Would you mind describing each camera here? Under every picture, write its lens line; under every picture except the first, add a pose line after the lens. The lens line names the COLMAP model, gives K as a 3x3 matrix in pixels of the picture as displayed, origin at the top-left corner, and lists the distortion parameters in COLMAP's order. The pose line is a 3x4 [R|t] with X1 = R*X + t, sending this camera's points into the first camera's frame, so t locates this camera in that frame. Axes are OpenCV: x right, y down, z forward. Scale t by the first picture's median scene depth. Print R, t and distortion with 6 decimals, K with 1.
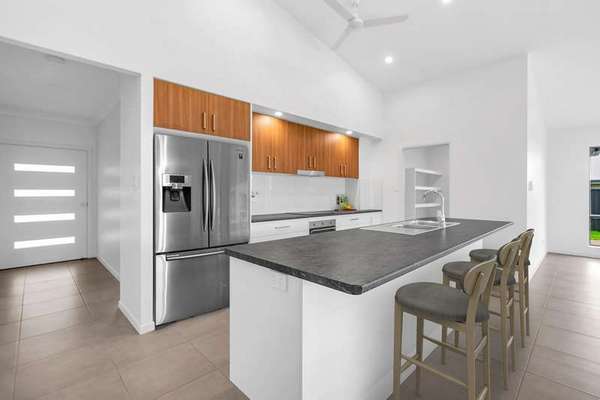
lens RADIAL K [[273.1, 0, 300.0], [0, 273.1, 200.0], [0, 0, 1]] dist [0.000968, 0.000357]
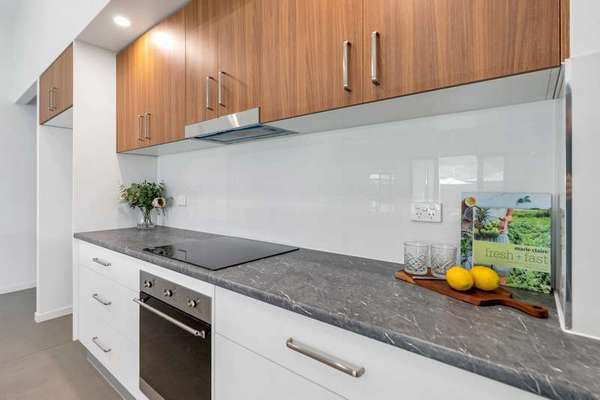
lens RADIAL K [[299.3, 0, 302.7], [0, 299.3, 188.8], [0, 0, 1]] dist [-0.000818, -0.000090]
pose [[0.146159, 0.003541, -0.989255, 0.404321], [-0.020117, 0.999797, 0.000606, -0.026228], [0.989057, 0.019812, 0.146201, 1.046871]]
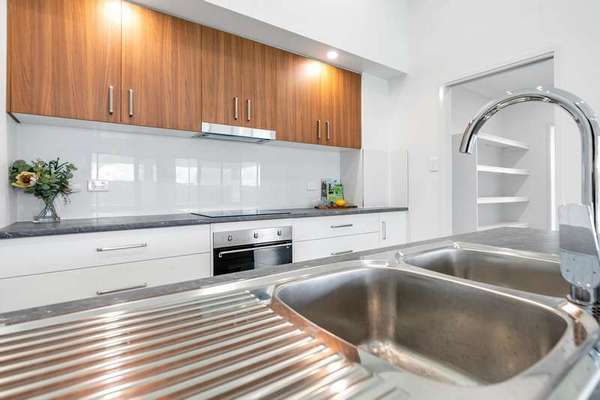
lens RADIAL K [[299.3, 0, 302.7], [0, 299.3, 188.8], [0, 0, 1]] dist [-0.000818, -0.000090]
pose [[0.987516, -0.000988, -0.157513, 0.235618], [-0.002202, 0.999796, -0.020071, 0.014636], [0.157501, 0.020168, 0.987313, 0.489543]]
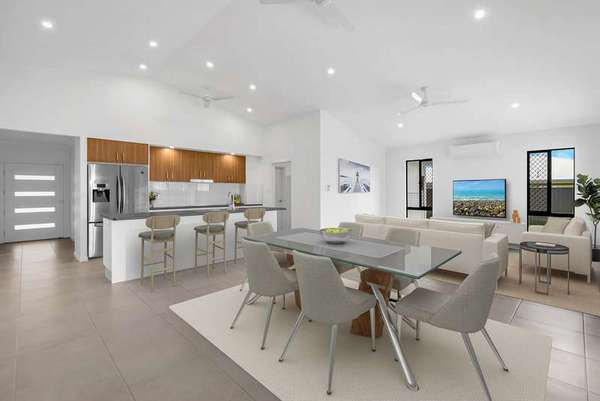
lens RADIAL K [[273.6, 0, 300.3], [0, 273.6, 197.7], [0, 0, 1]] dist [0.000148, -0.000316]
pose [[0.999876, -0.004696, 0.015016, 0.599181], [0.004914, 0.999882, -0.014544, 0.029067], [-0.014946, 0.014616, 0.999781, -0.626101]]
